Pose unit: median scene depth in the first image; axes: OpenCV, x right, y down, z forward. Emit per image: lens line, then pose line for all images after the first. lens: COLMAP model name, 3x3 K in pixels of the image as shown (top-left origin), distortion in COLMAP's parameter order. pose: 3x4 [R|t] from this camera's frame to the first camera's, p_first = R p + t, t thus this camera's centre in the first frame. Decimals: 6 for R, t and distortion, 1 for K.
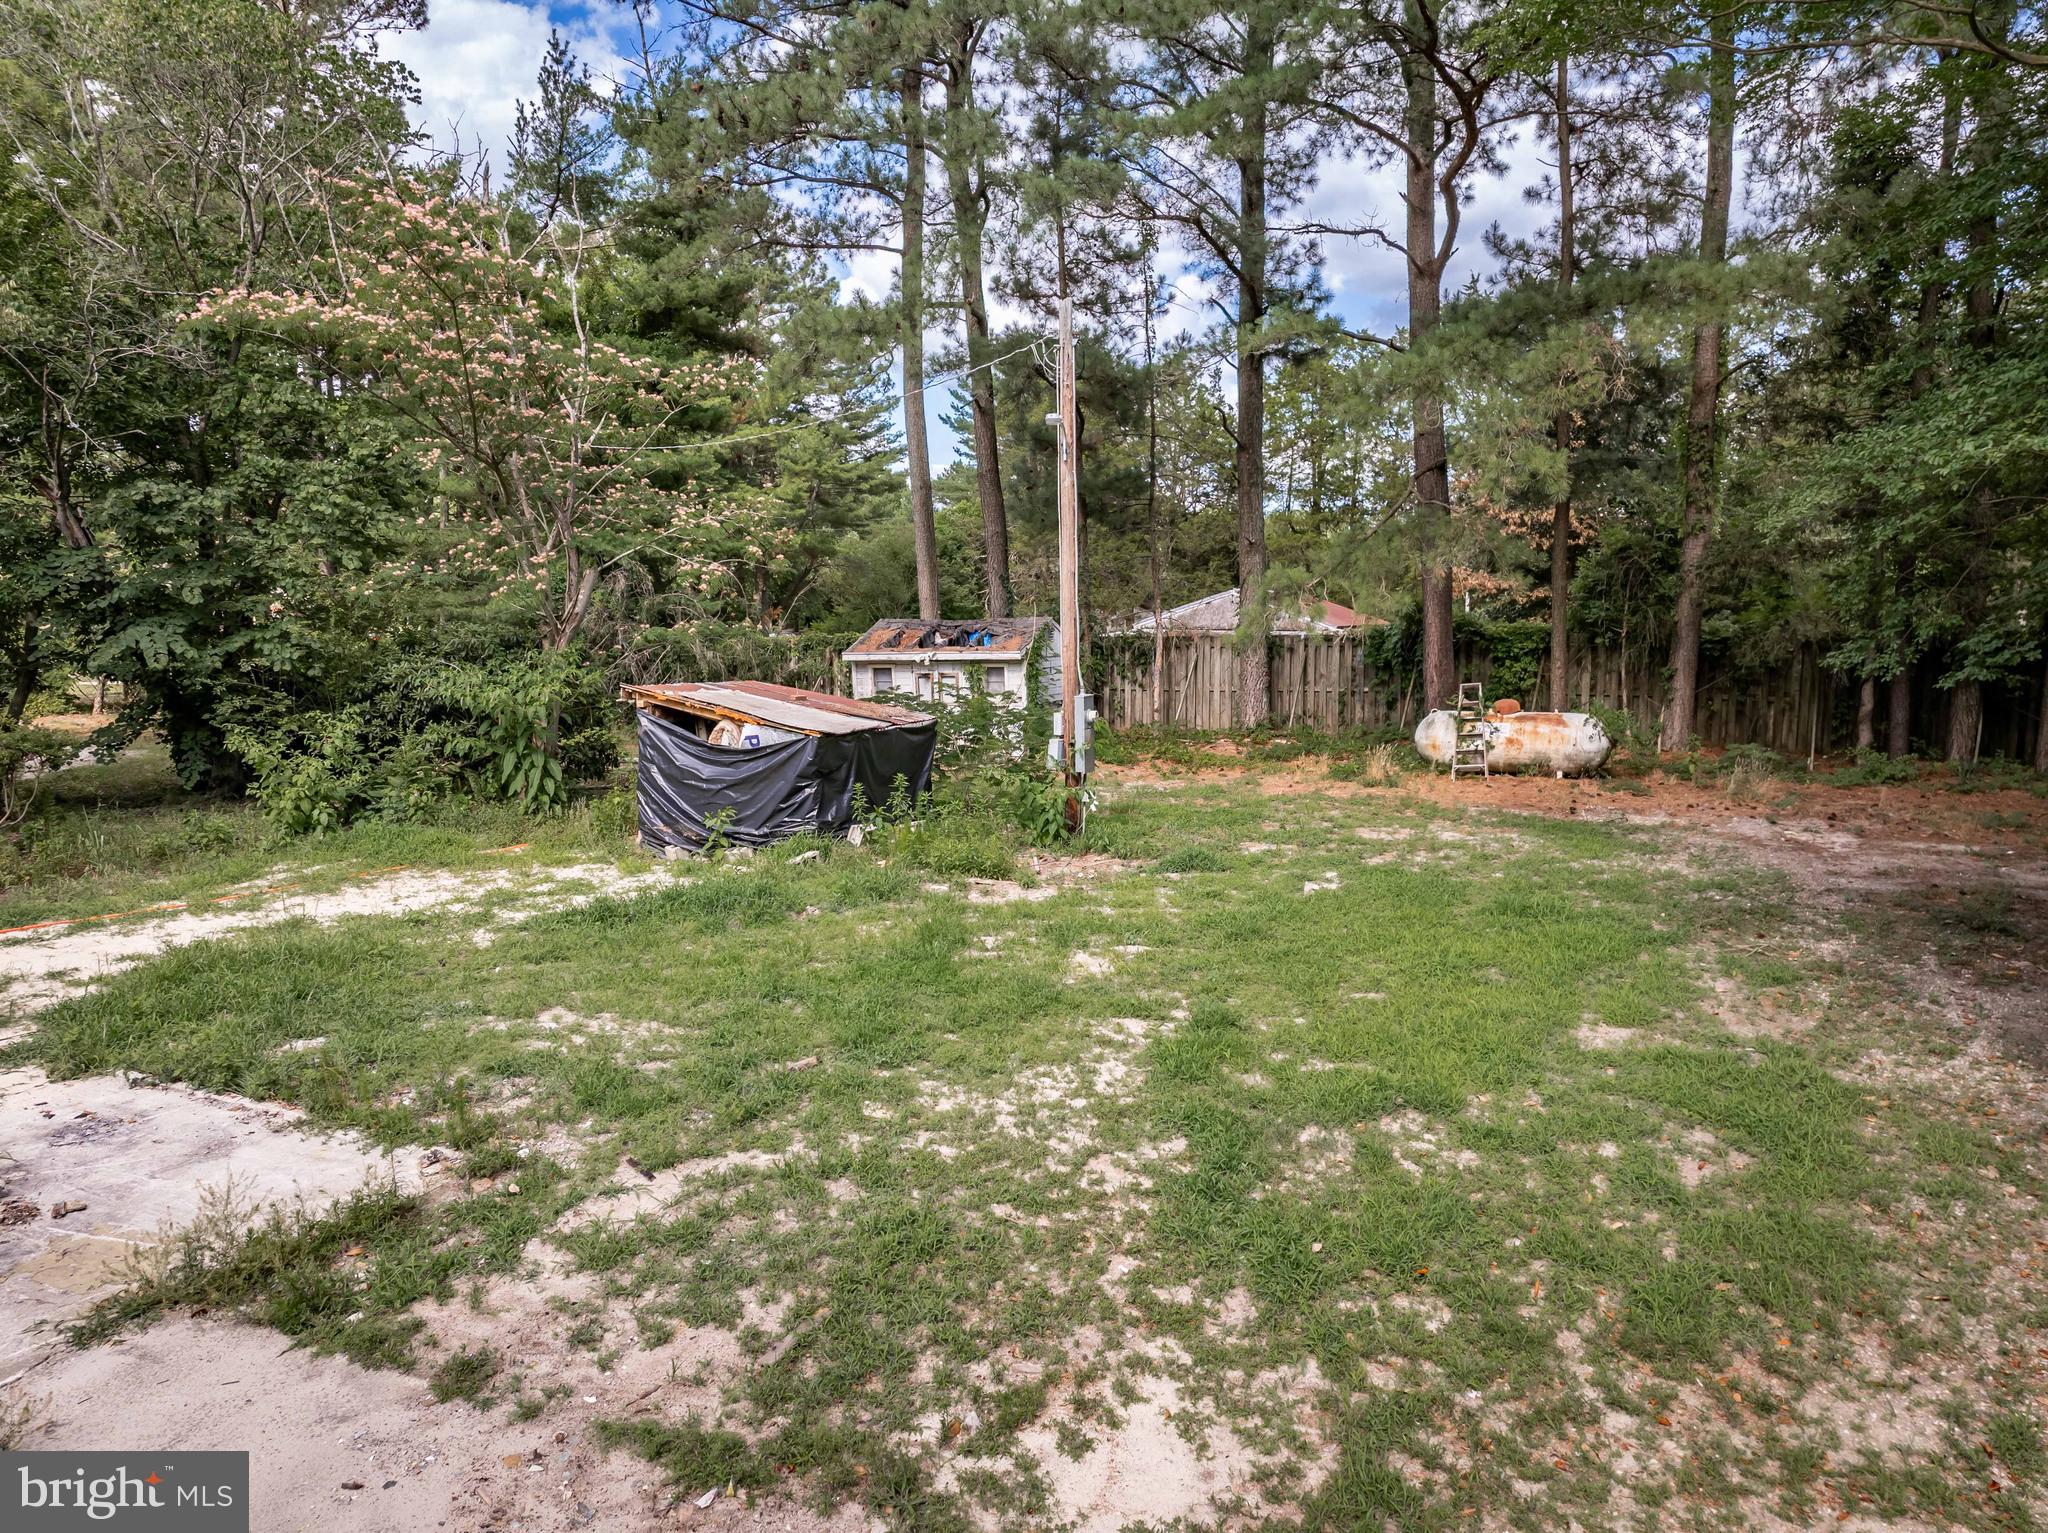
lens RADIAL K [[1463.2, 0, 1024.0], [0, 1463.2, 766.5], [0, 0, 1]] dist [0.002414, 0.002361]
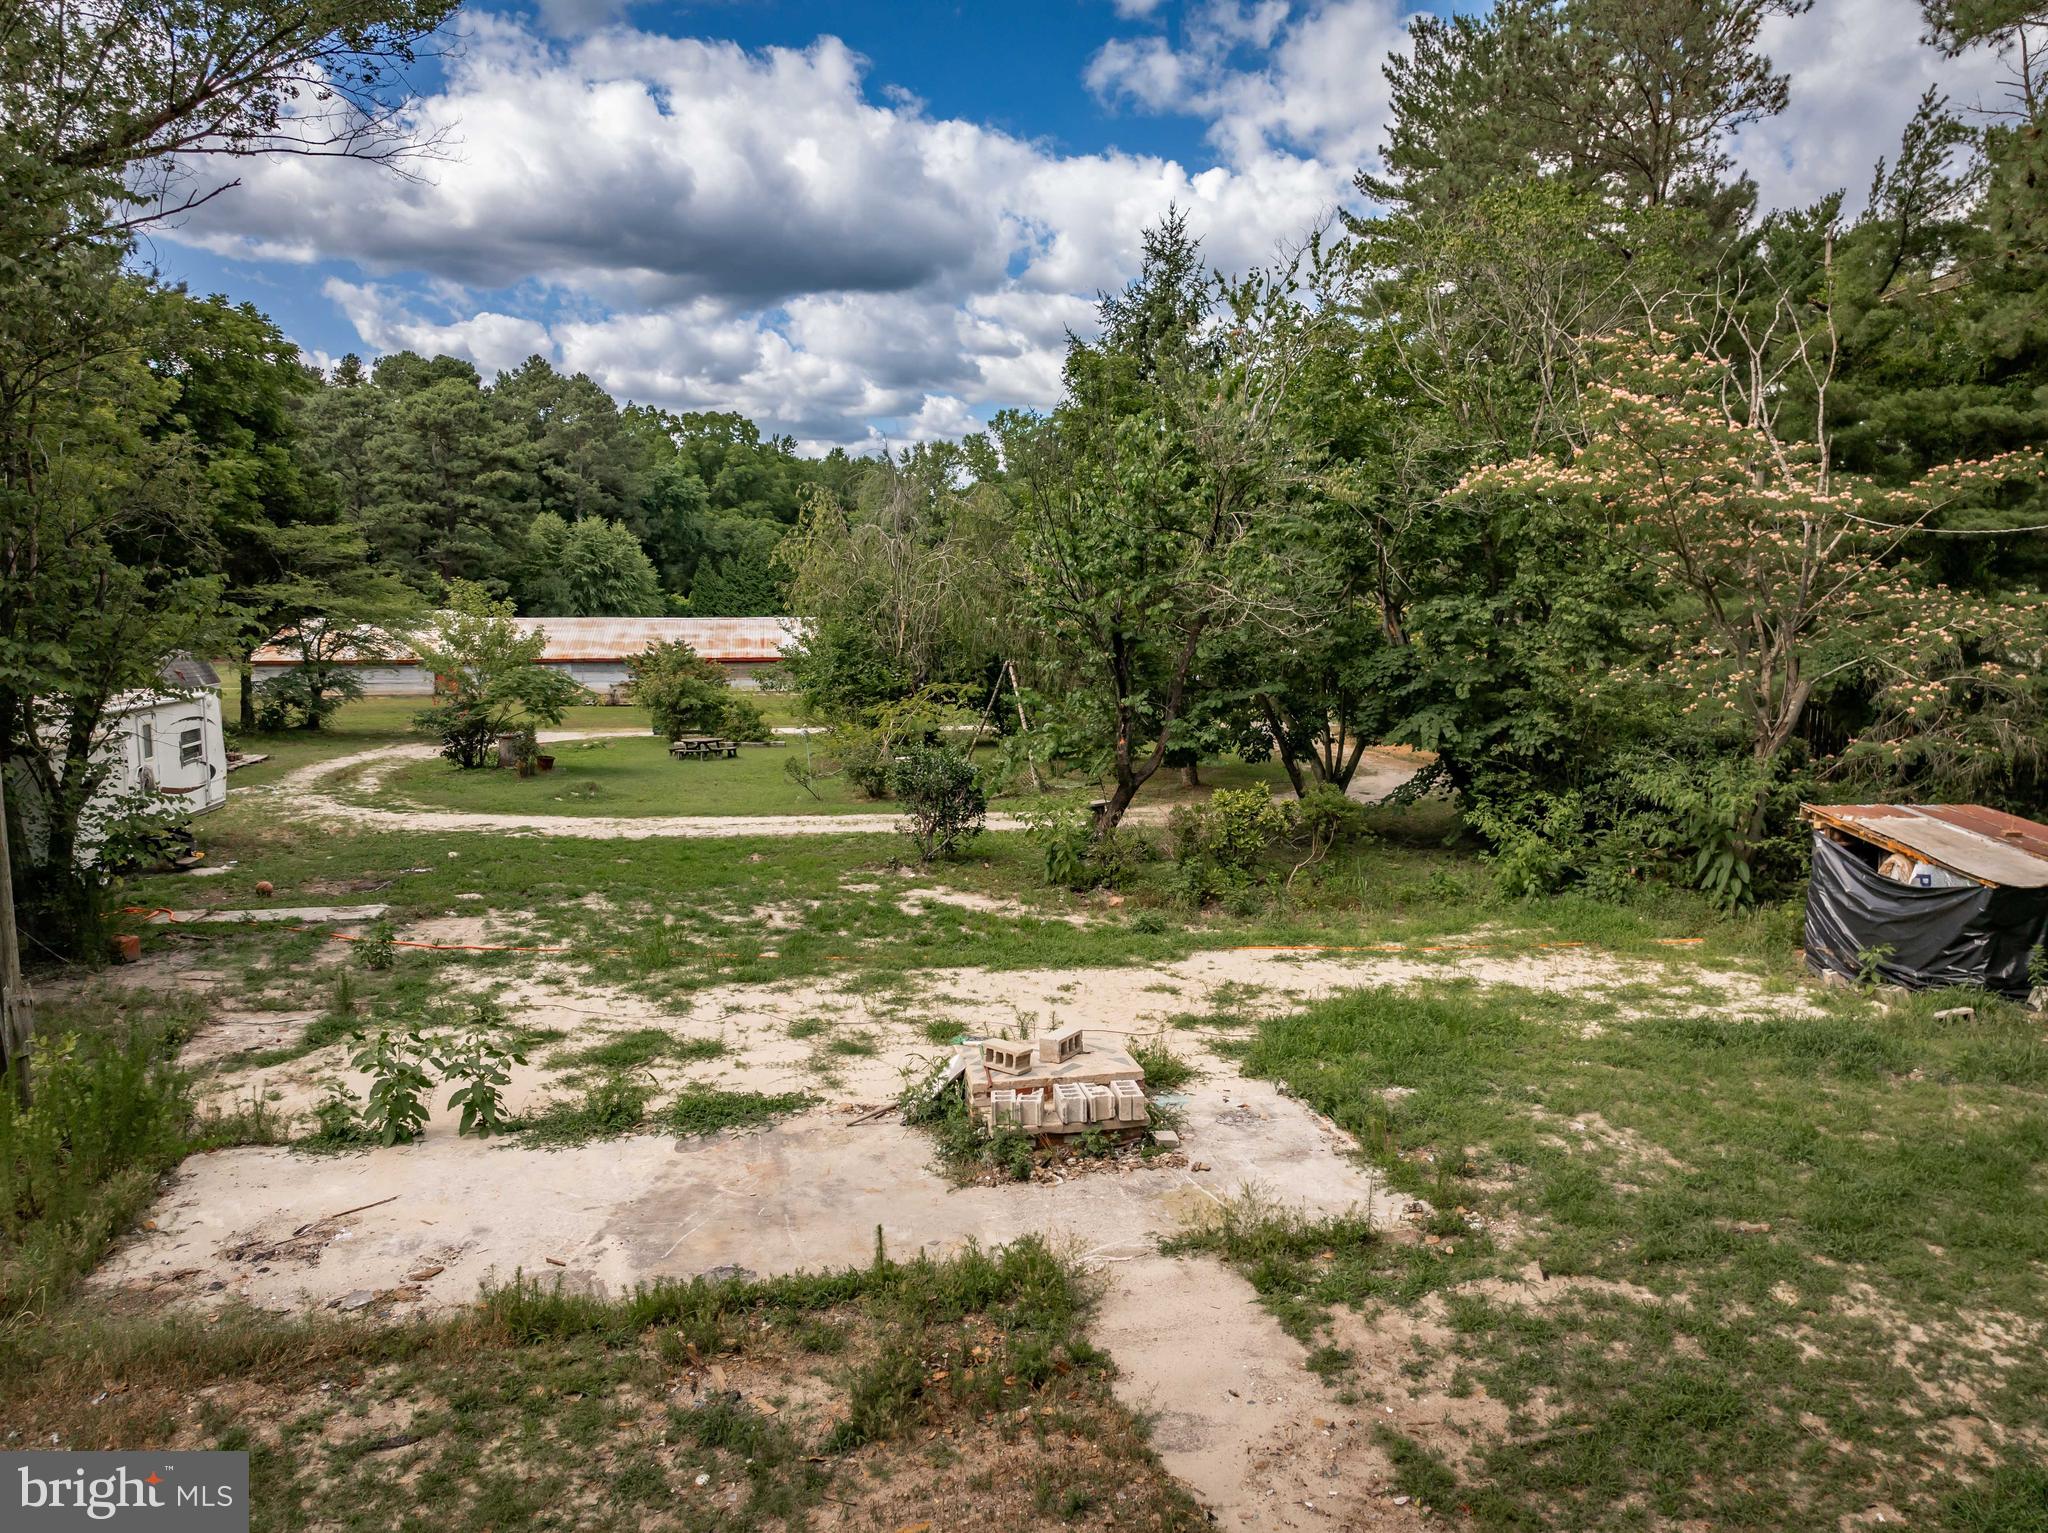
lens RADIAL K [[1446.7, 0, 1024.0], [0, 1446.7, 766.5], [0, 0, 1]] dist [-0.058754, 0.062955]
pose [[0.636563, 0.085800, -0.766438, 0.314132], [-0.097011, 0.994807, 0.030793, -0.130499], [0.765099, 0.054751, 0.641580, -0.136390]]
